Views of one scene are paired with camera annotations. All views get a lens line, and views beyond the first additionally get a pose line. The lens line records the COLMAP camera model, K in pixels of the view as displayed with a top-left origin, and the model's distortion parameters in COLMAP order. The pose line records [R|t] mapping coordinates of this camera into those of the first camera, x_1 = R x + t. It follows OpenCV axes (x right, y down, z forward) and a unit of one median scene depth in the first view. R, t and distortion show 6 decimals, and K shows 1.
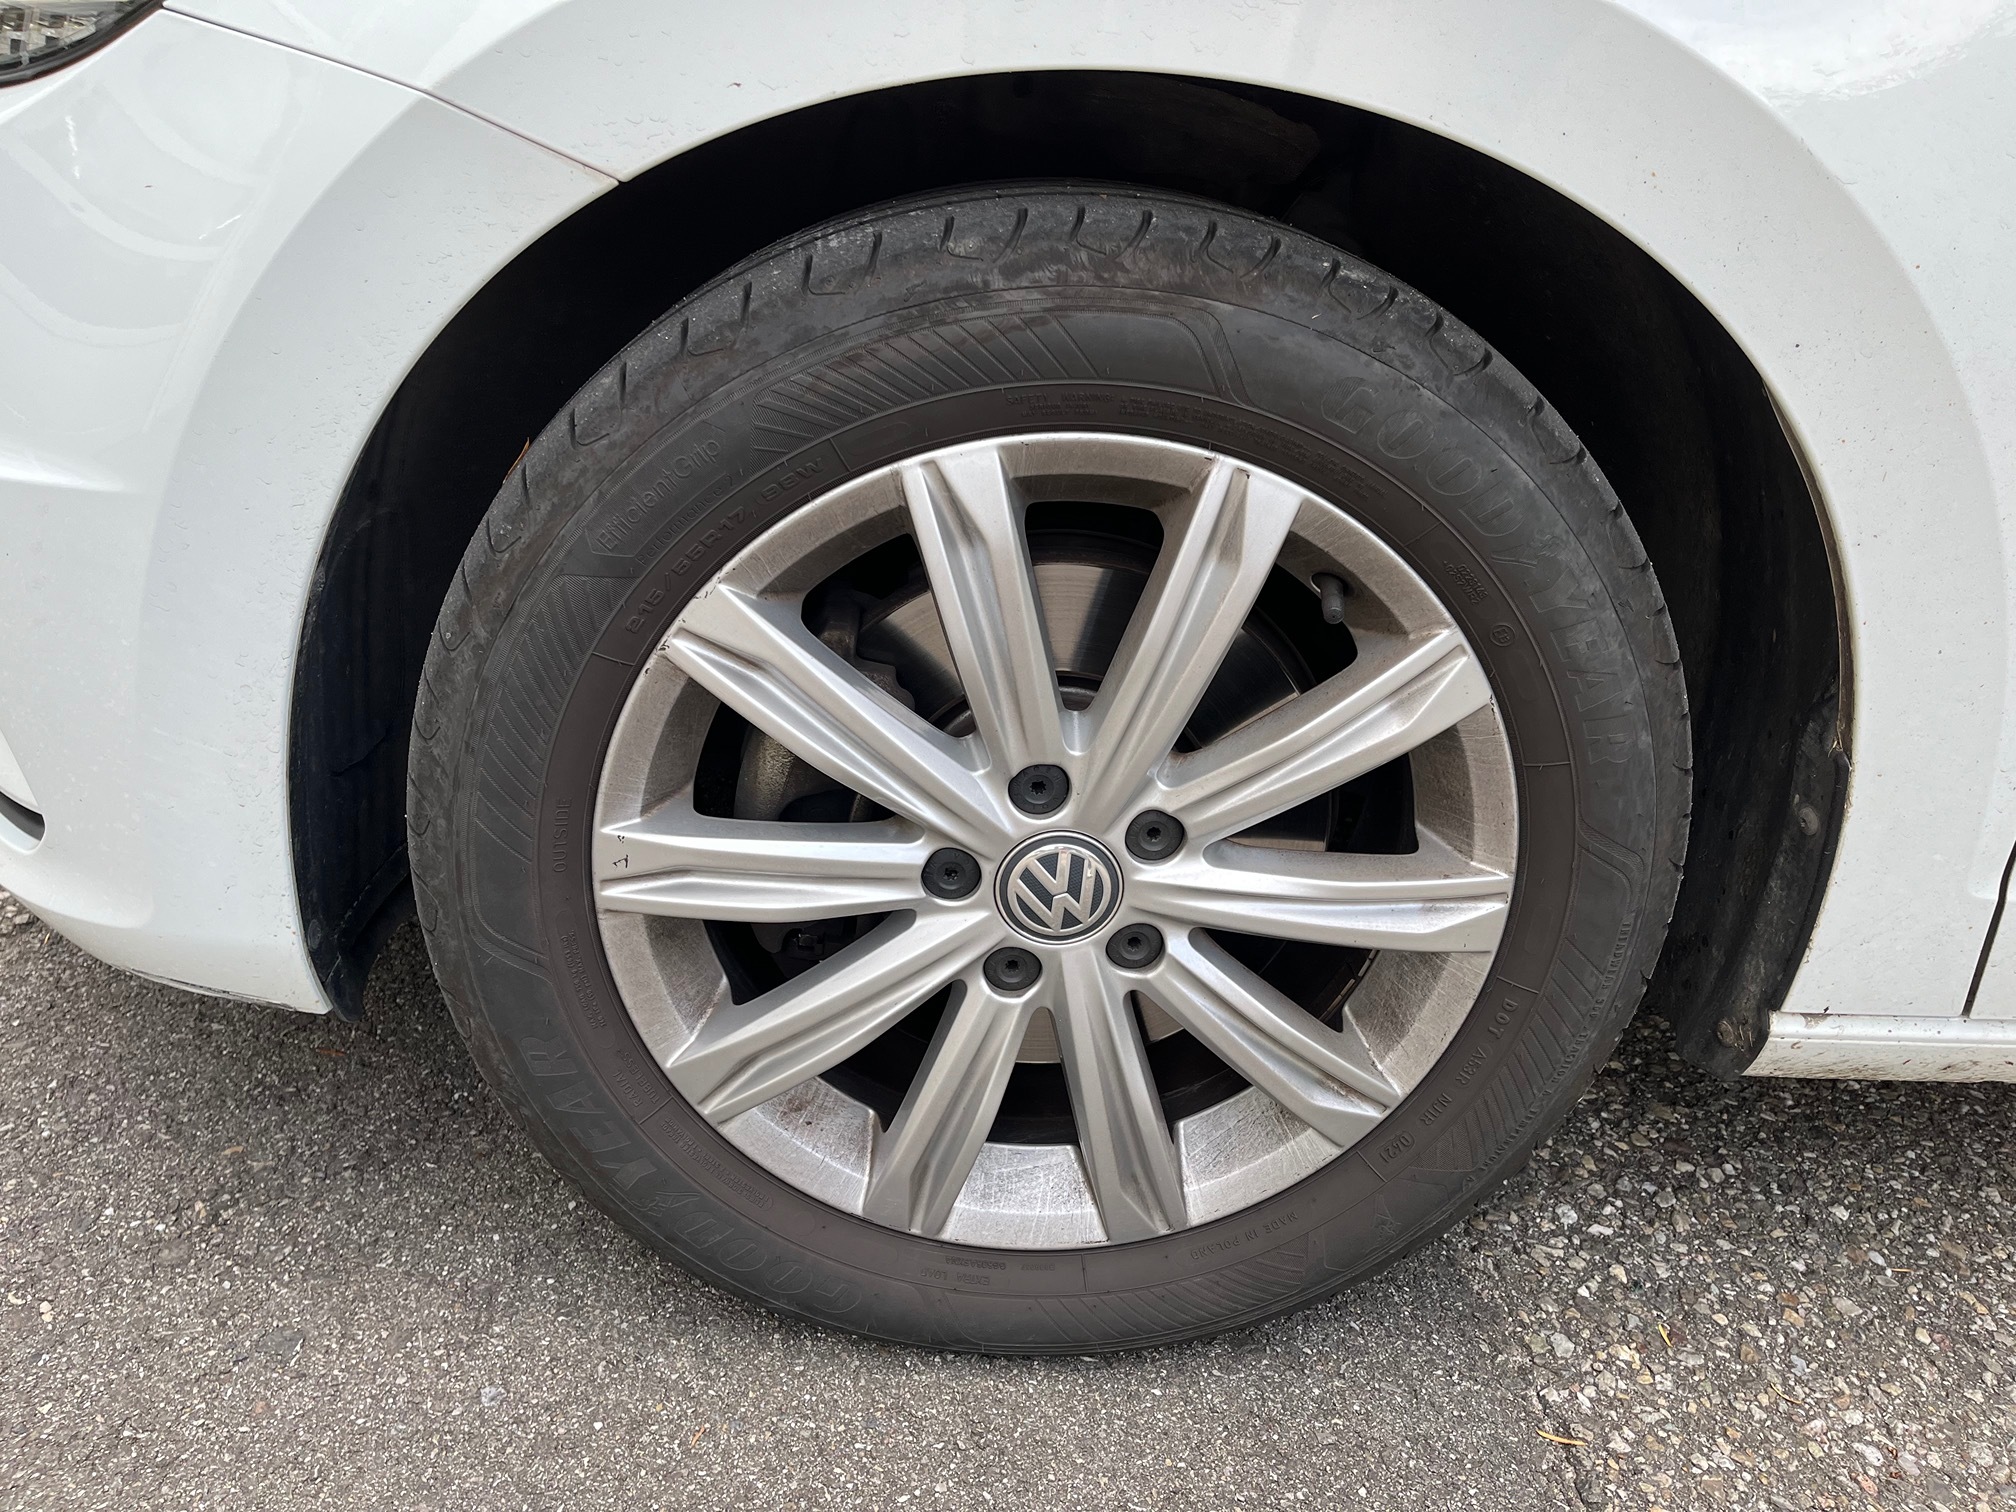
lens RADIAL K [[1498.5, 0, 991.2], [0, 1498.5, 753.2], [0, 0, 1]] dist [0.017896, -0.000903]
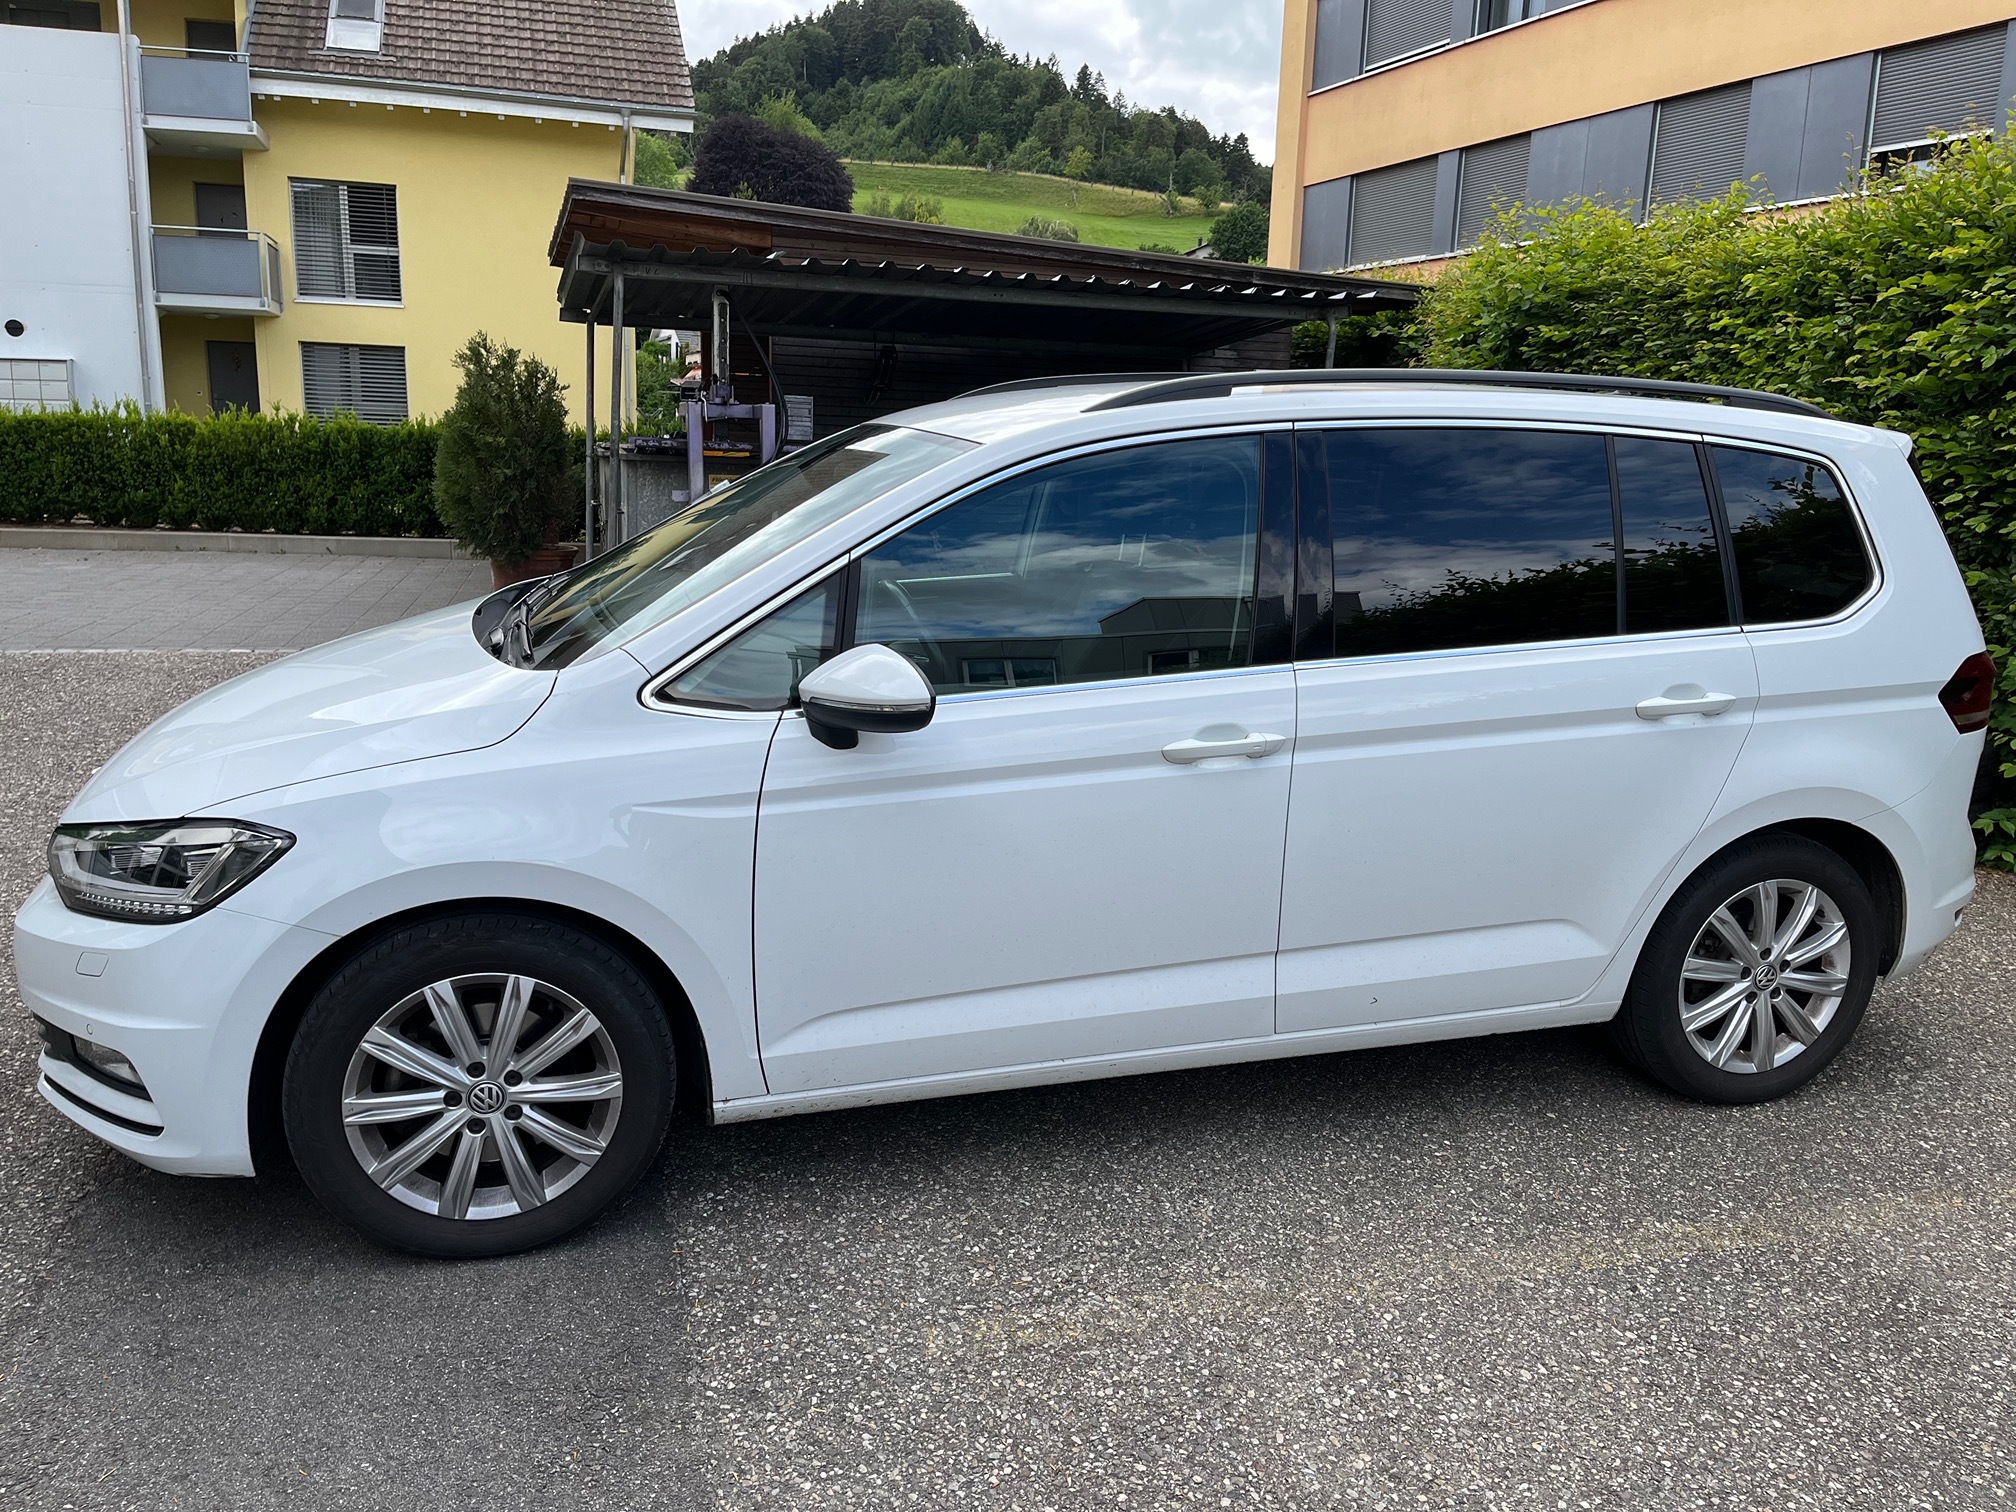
lens RADIAL K [[1498.5, 0, 998.2], [0, 1498.5, 760.0], [0, 0, 1]] dist [0.017896, -0.000903]
pose [[0.966086, -0.112291, 0.232526, 0.472107], [0.155196, 0.972205, -0.175304, 0.124804], [-0.206378, 0.205446, 0.956661, -2.746442]]
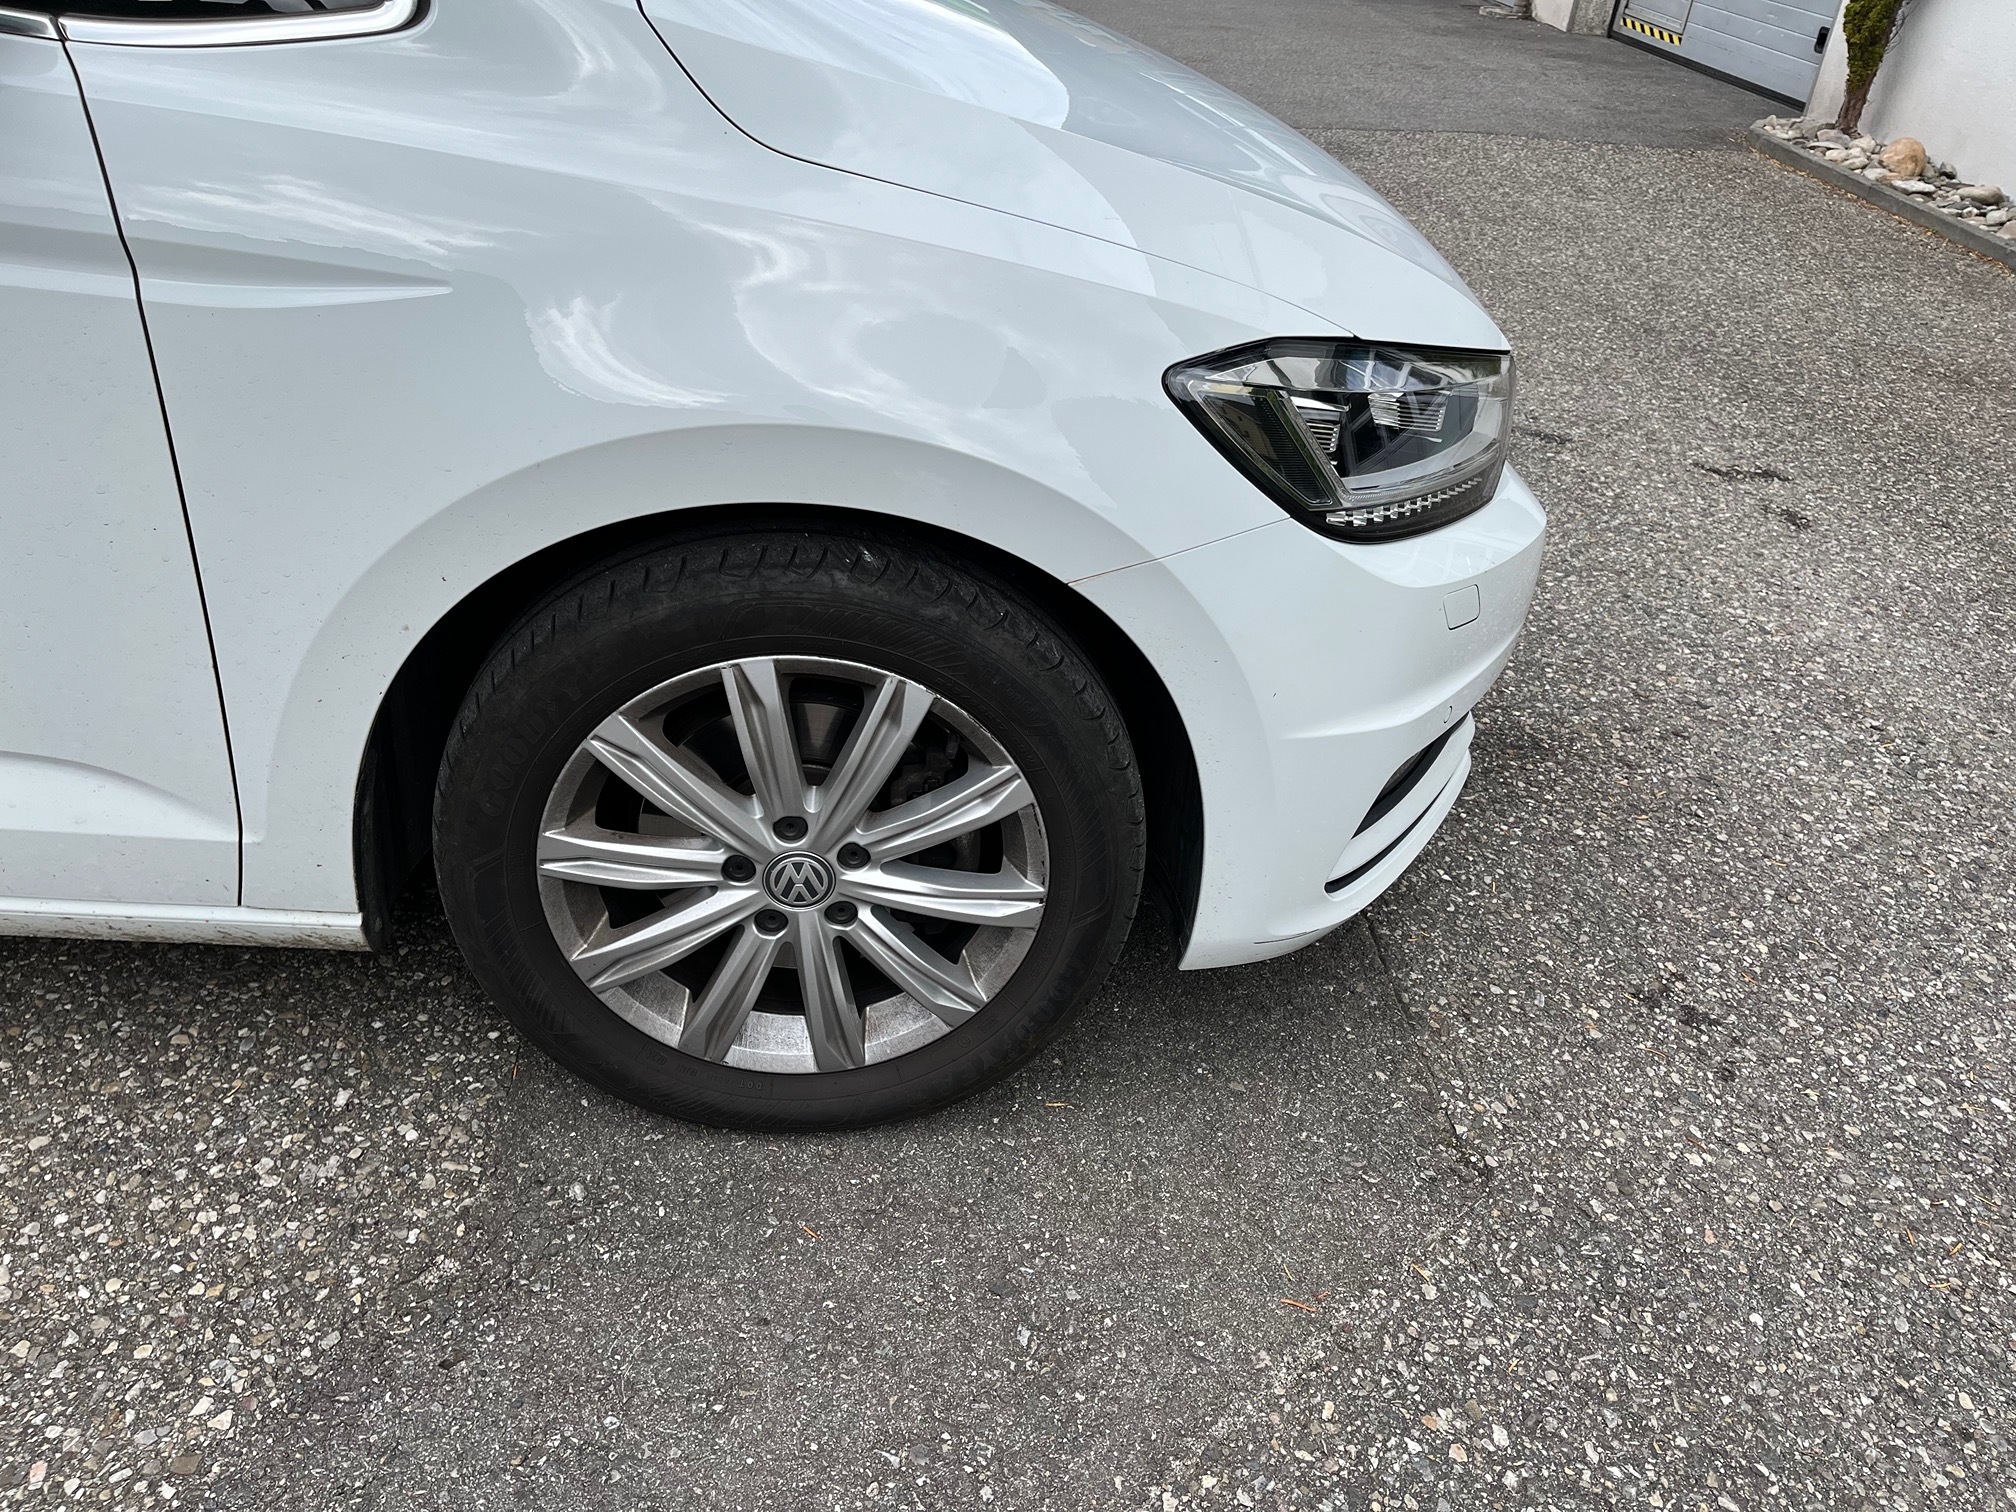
lens RADIAL K [[1498.5, 0, 1016.3], [0, 1498.5, 776.7], [0, 0, 1]] dist [0.017896, -0.000903]
pose [[0.992078, 0.074701, 0.101003, 0.115008], [-0.086277, 0.989544, 0.115583, -0.267533], [-0.091312, -0.123381, 0.988149, -0.802071]]
